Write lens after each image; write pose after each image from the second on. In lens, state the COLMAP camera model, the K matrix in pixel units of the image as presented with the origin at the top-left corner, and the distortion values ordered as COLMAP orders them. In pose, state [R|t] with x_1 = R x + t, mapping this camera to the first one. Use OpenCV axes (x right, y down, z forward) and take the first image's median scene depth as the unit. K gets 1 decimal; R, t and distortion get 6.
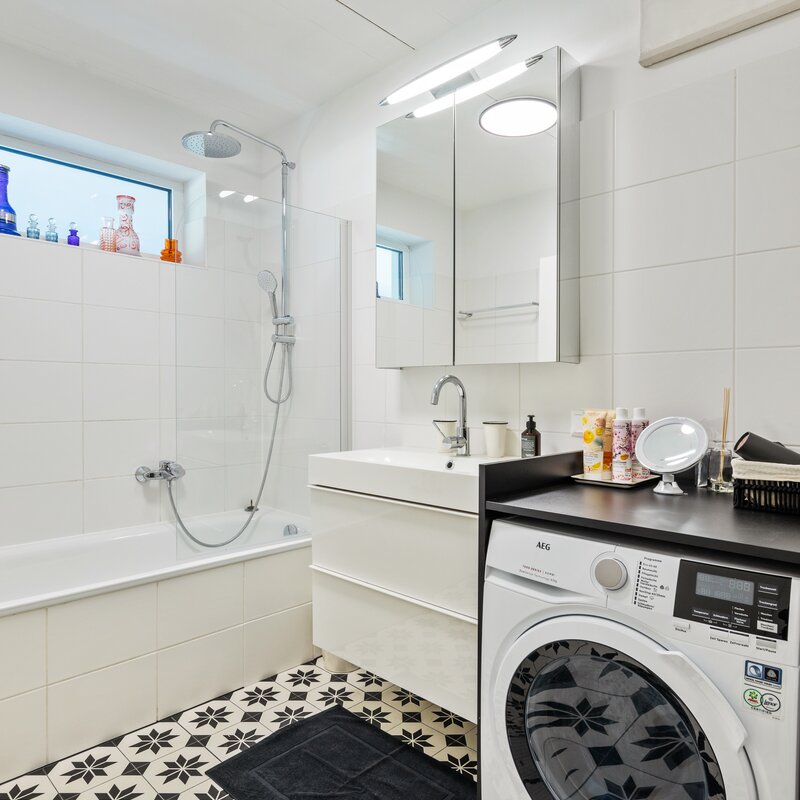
lens RADIAL K [[588.0, 0, 400.4], [0, 588.0, 400.1], [0, 0, 1]] dist [-0.002207, -0.002852]
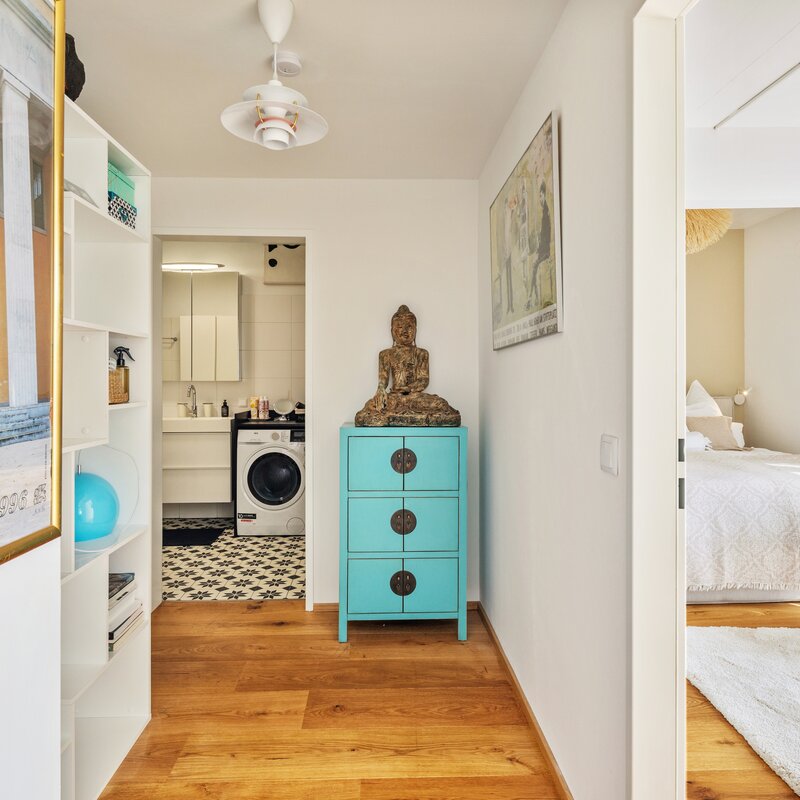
lens RADIAL K [[588.0, 0, 400.4], [0, 588.0, 395.0], [0, 0, 1]] dist [-0.002207, -0.002852]
pose [[0.693915, -0.016653, 0.719865, -1.417763], [0.003534, 0.999799, 0.019722, -0.055535], [-0.720049, -0.011142, 0.693834, -1.779199]]
